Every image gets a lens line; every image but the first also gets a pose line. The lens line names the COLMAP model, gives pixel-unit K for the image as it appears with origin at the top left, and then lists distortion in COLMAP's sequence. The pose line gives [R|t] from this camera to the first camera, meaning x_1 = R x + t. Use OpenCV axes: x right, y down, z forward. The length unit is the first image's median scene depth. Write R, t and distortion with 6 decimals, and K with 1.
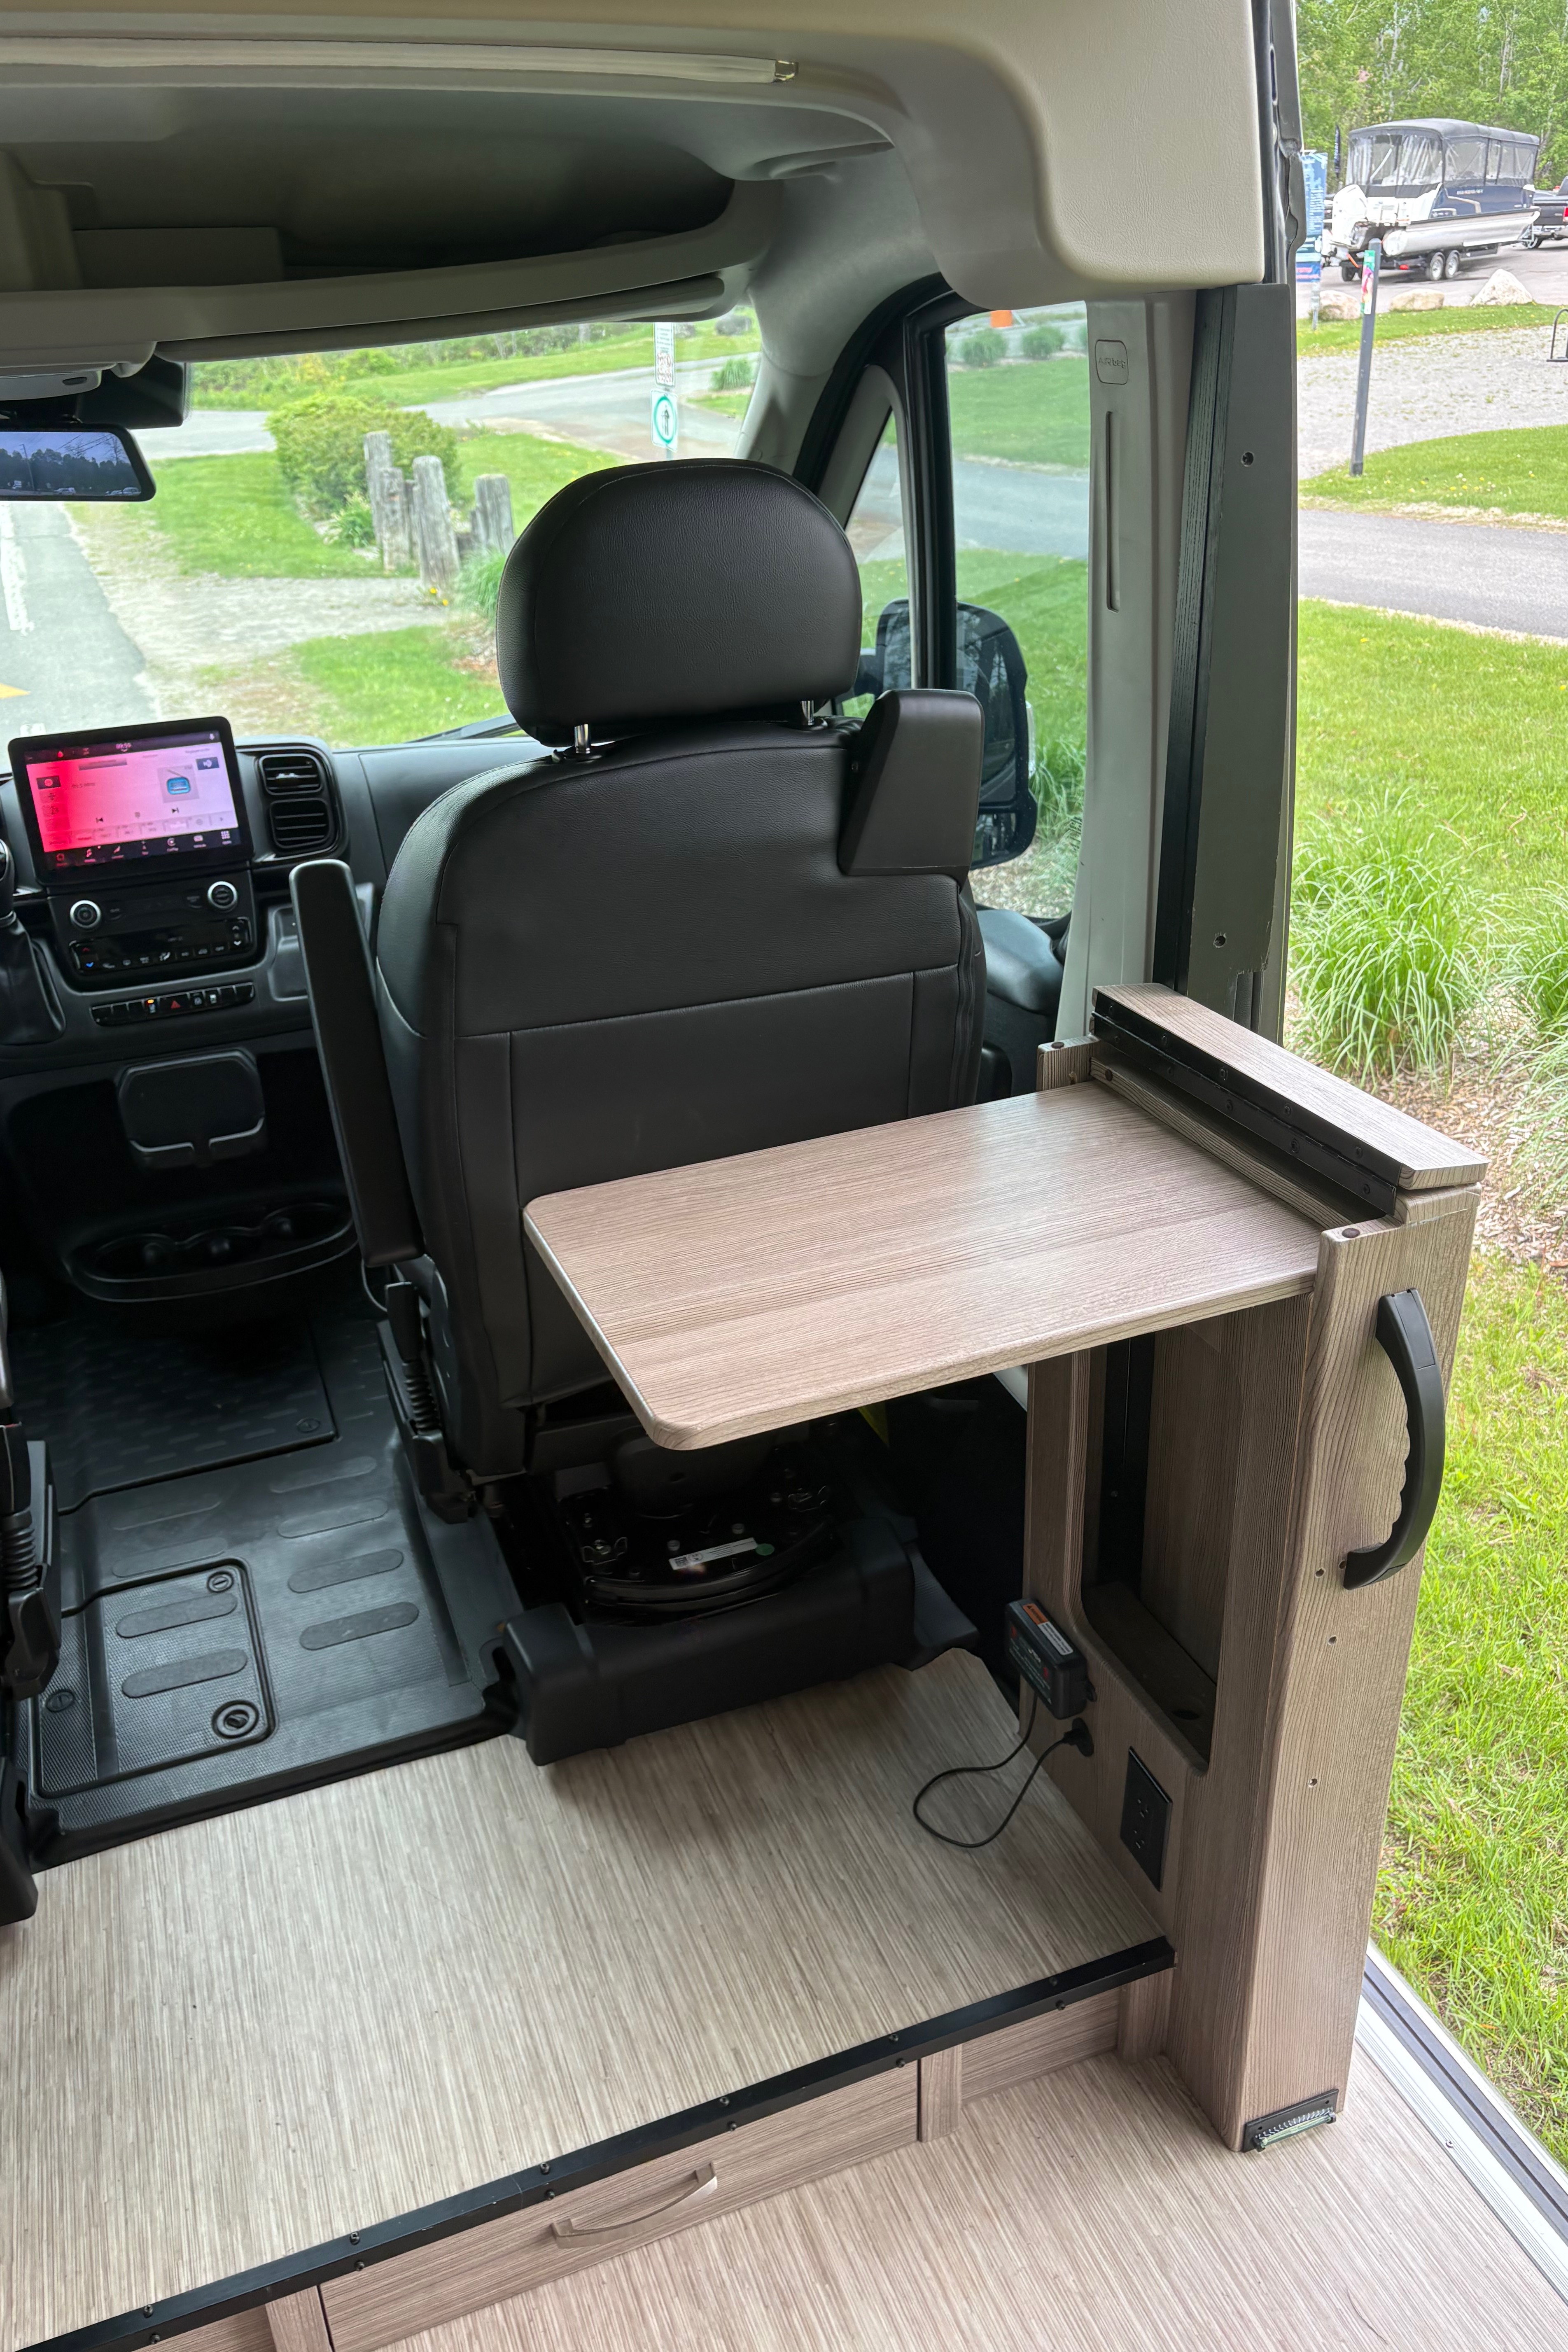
lens RADIAL K [[1854.9, 0, 777.0], [0, 1854.9, 1205.7], [0, 0, 1]] dist [-0.027955, 0.091784]
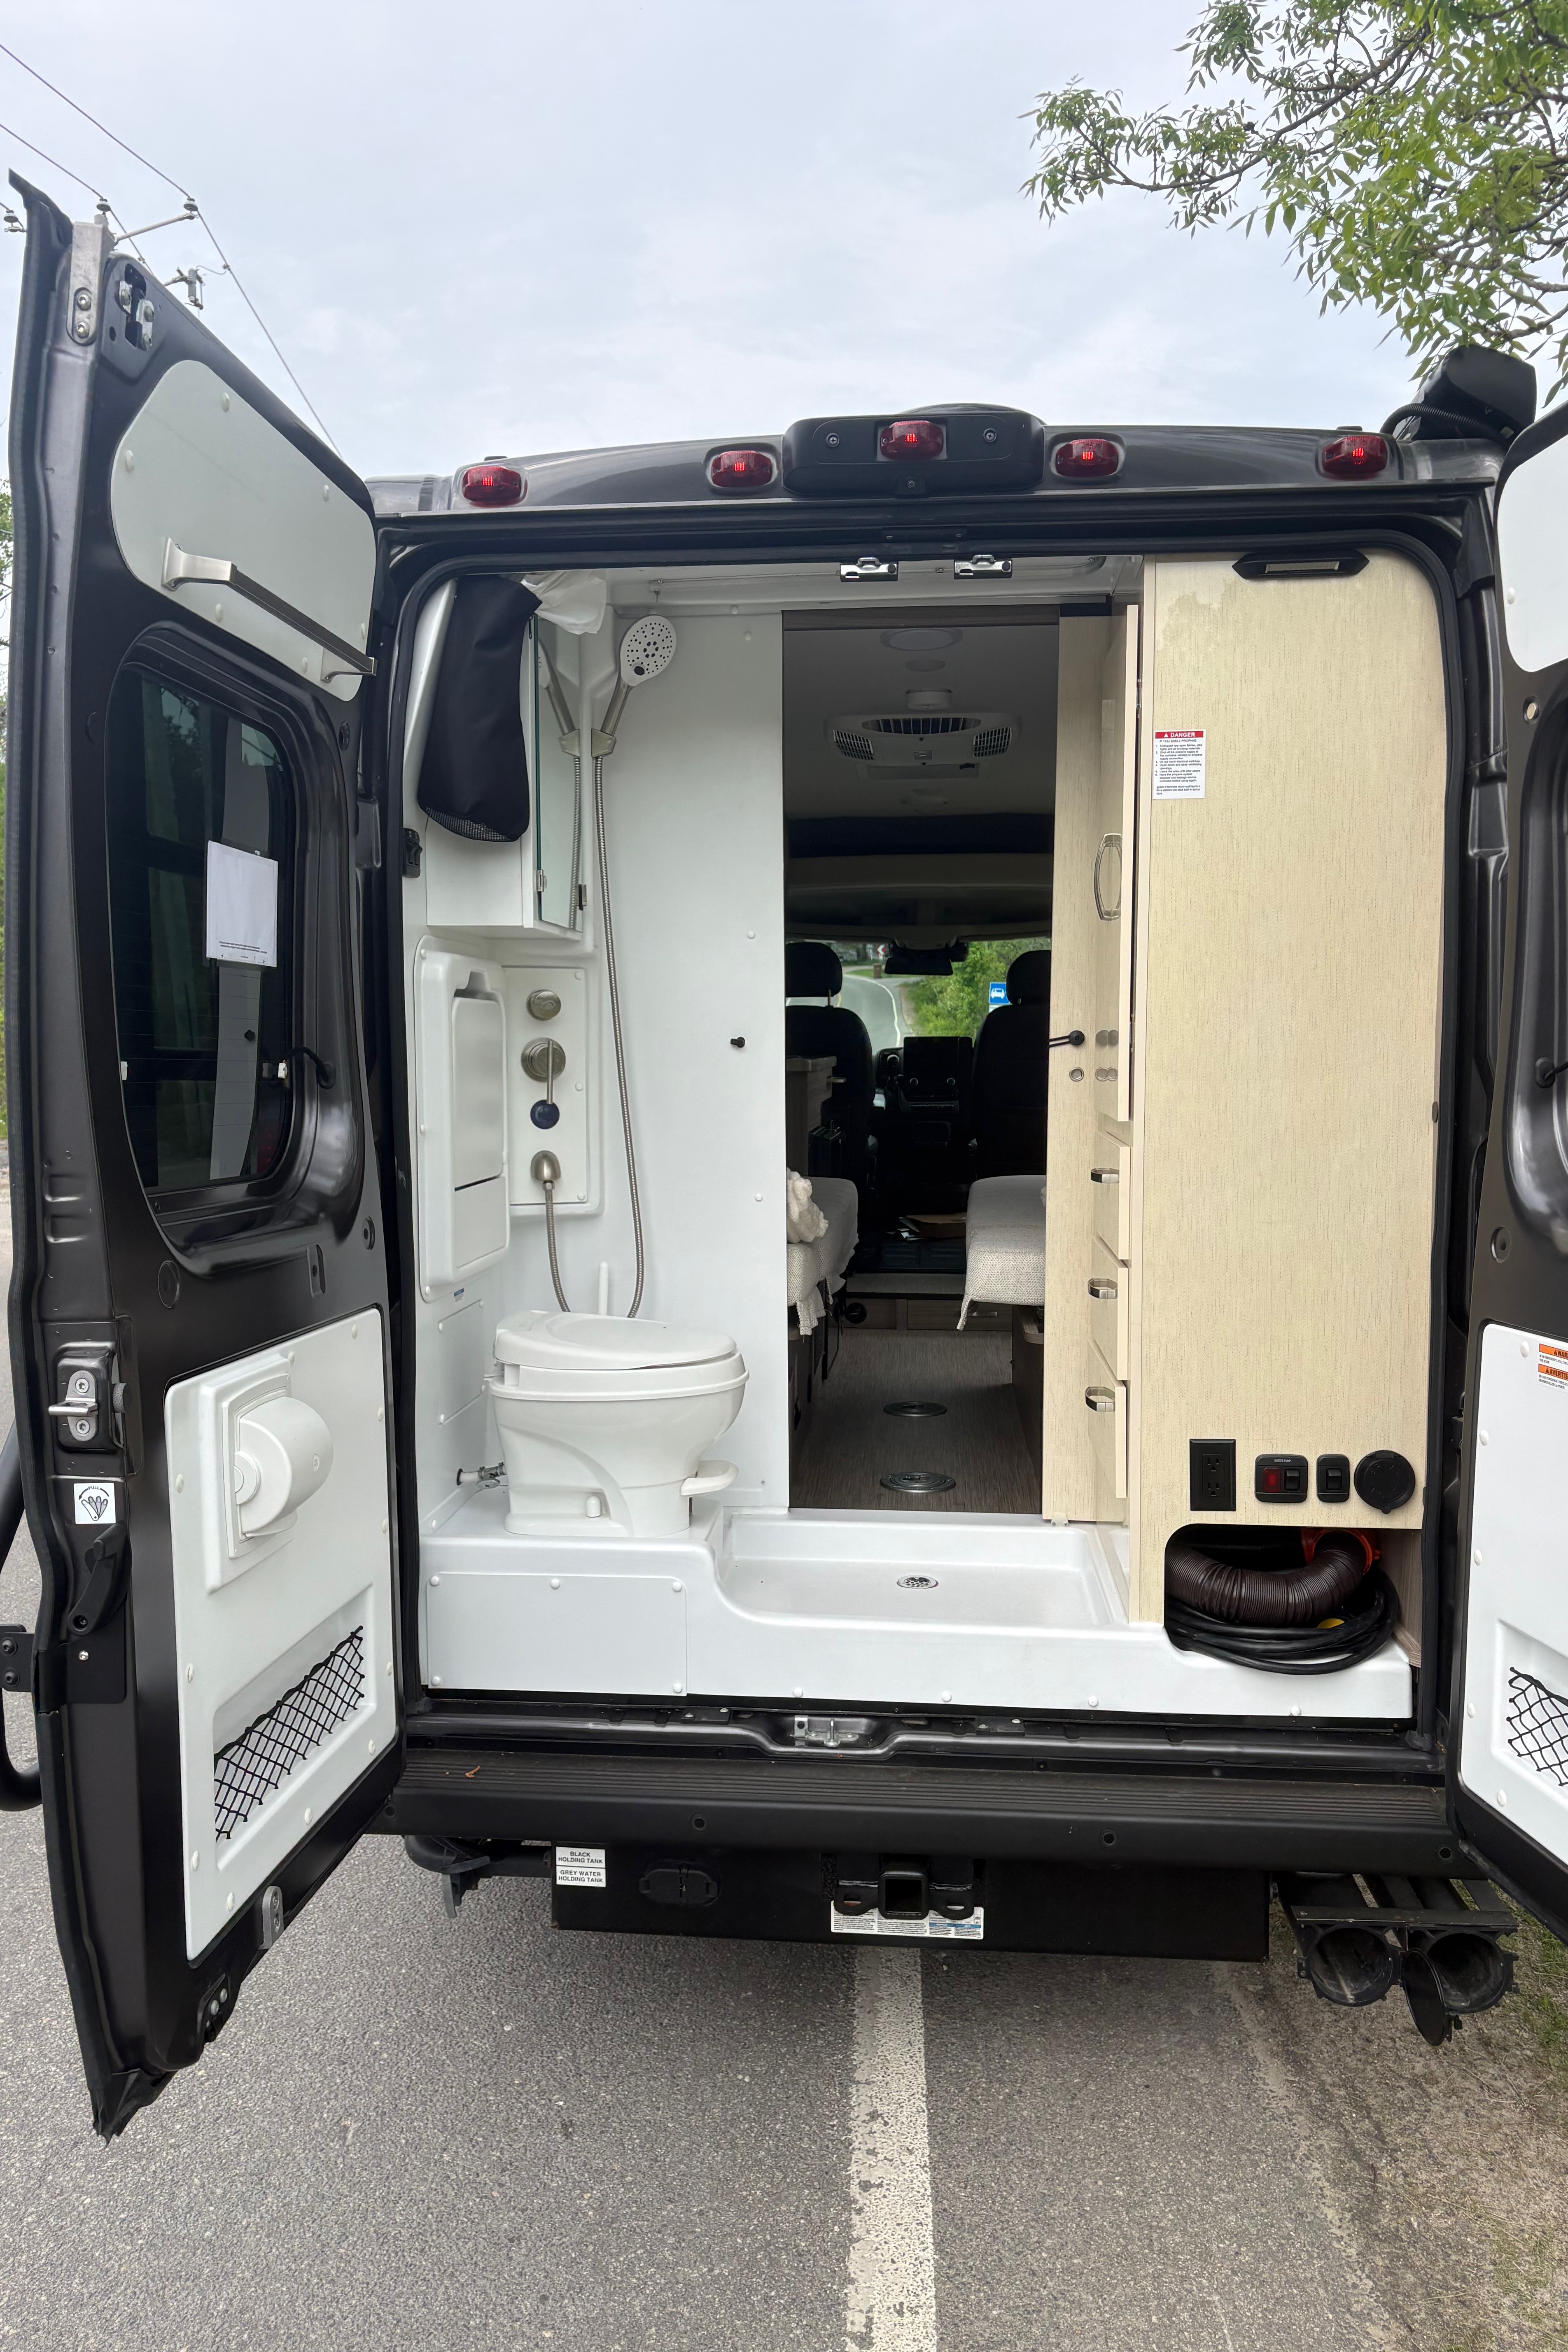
lens RADIAL K [[1787.5, 0, 759.7], [0, 1787.5, 1164.1], [0, 0, 1]] dist [0.083806, -0.093164]
pose [[0.901314, 0.071555, -0.427216, 0.152103], [-0.223790, 0.921363, -0.317818, 0.206129], [0.370879, 0.382060, 0.846451, -0.355761]]
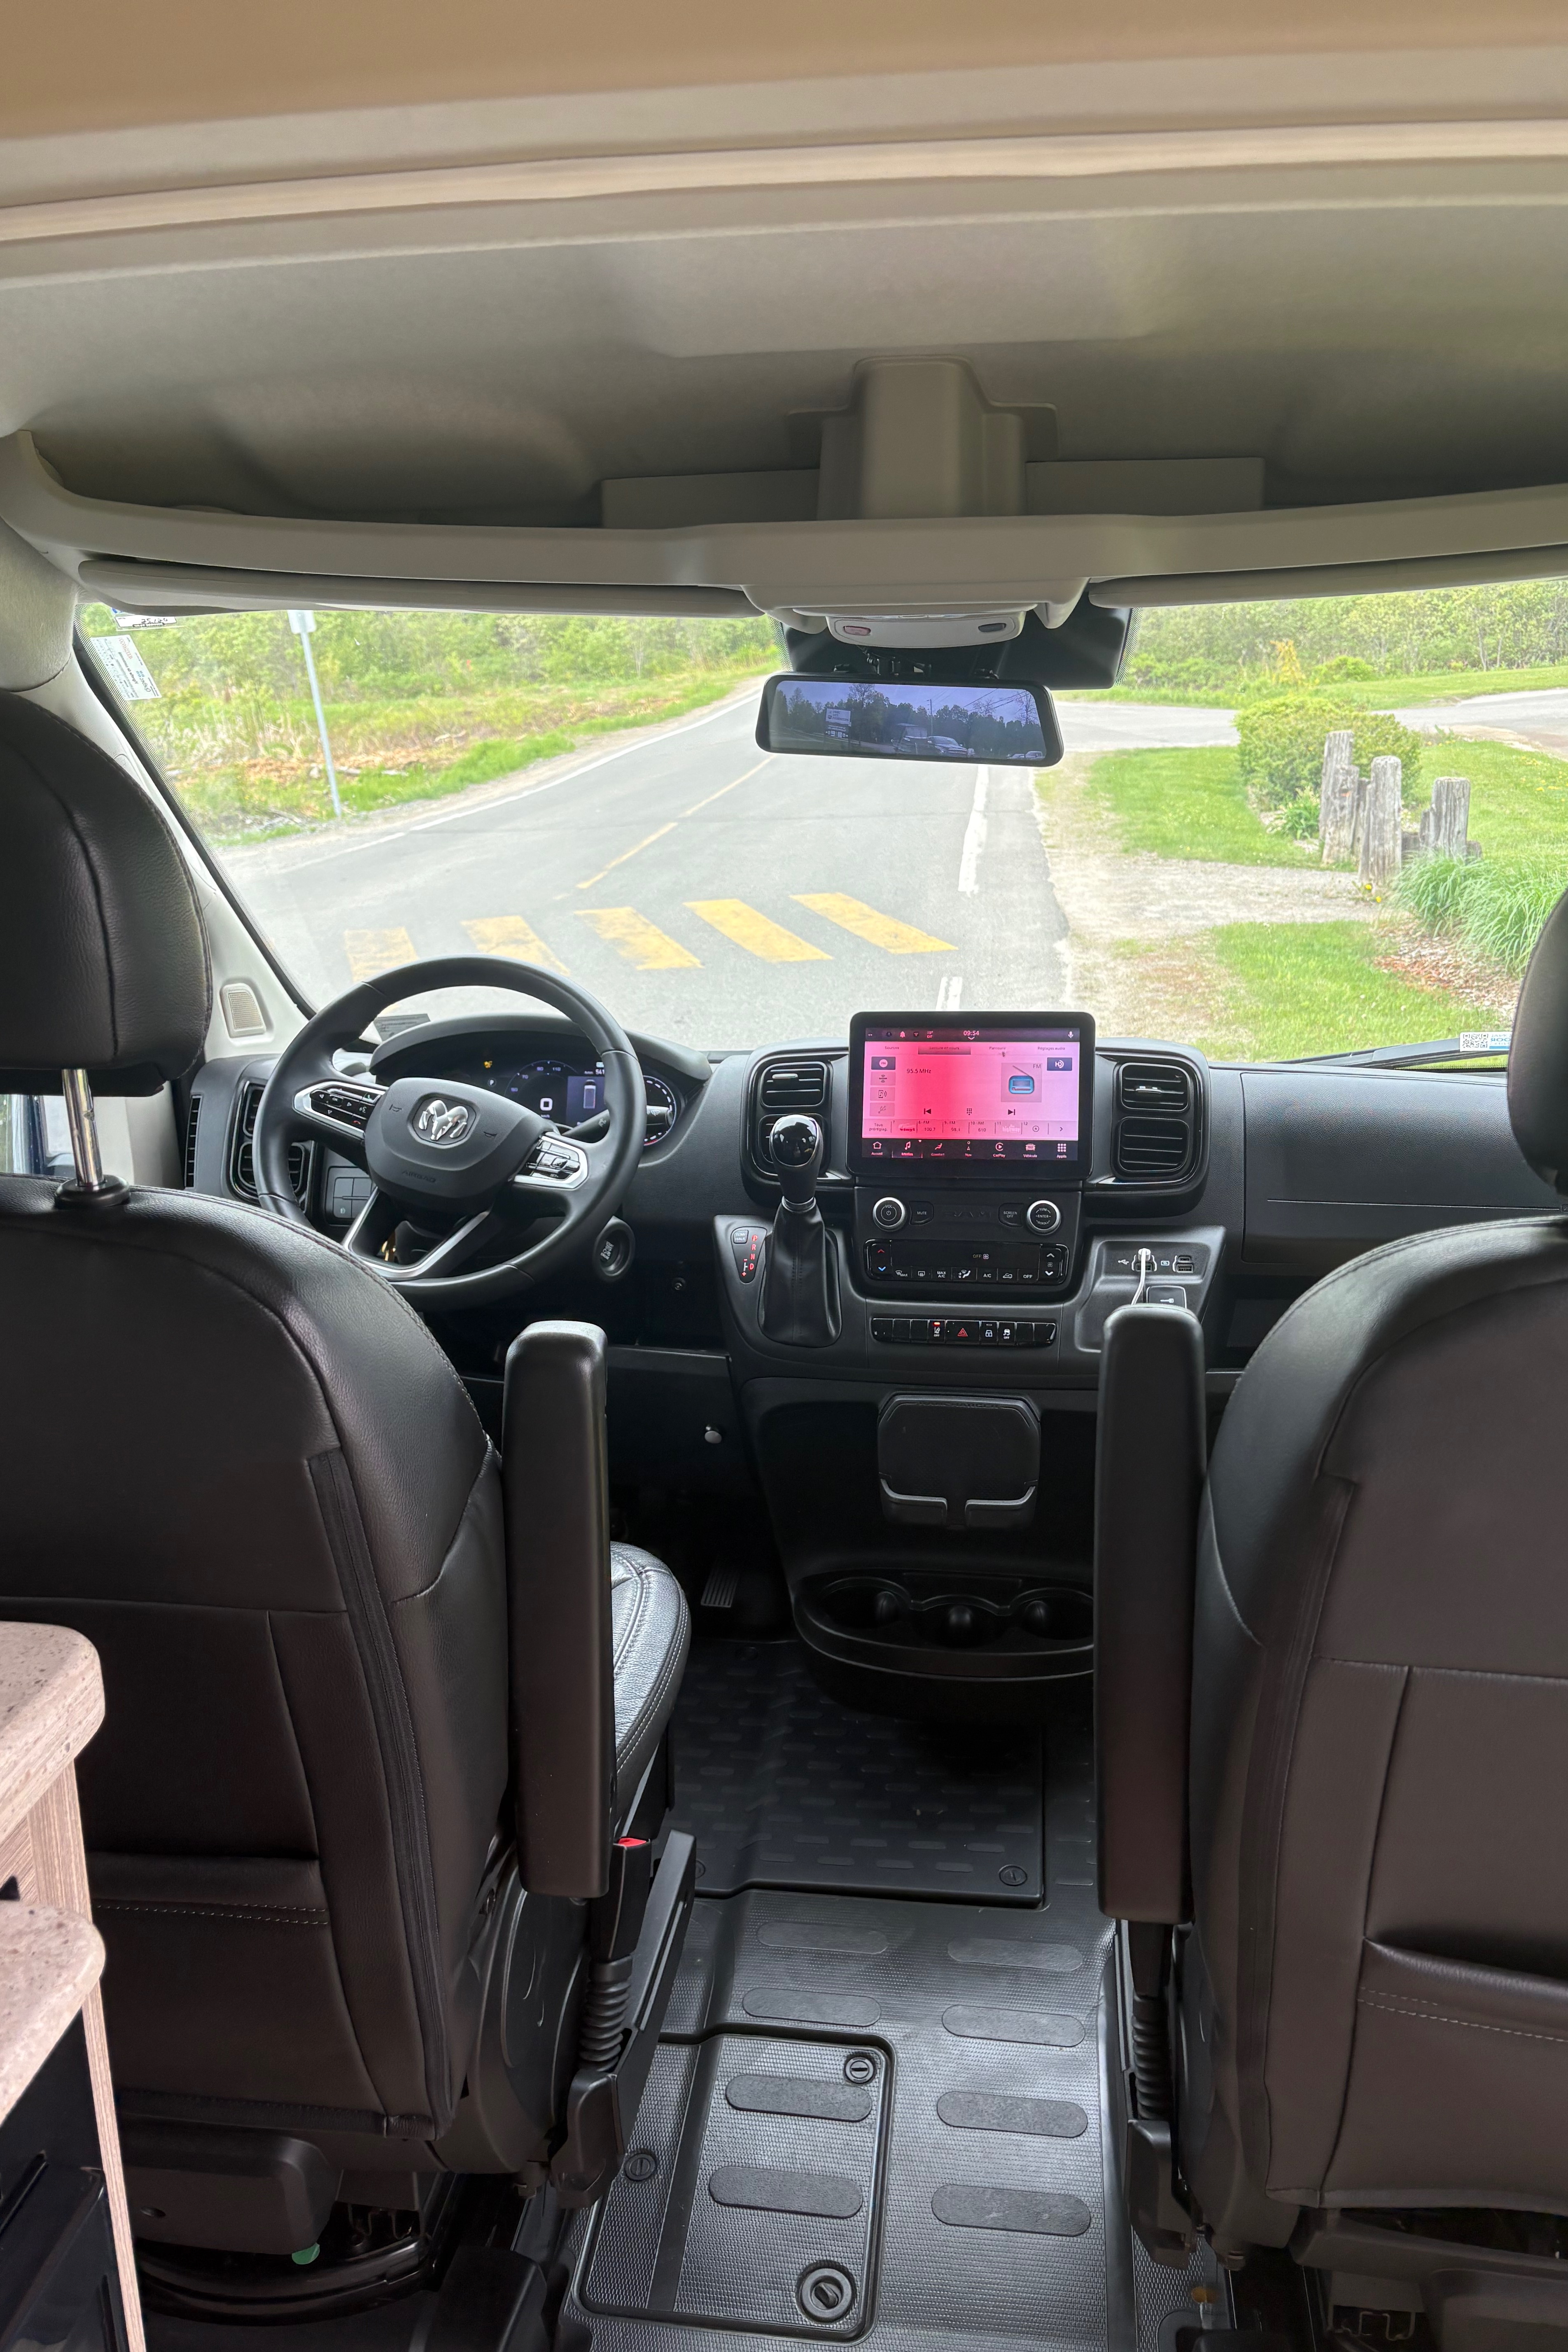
lens RADIAL K [[1826.8, 0, 784.0], [0, 1826.8, 1176.0], [0, 0, 1]] dist [0.225400, -0.767933]
pose [[0.885425, 0.155496, -0.437999, -0.006923], [-0.223282, 0.968816, -0.107426, -0.012082], [0.407636, 0.192915, 0.892534, 0.034790]]
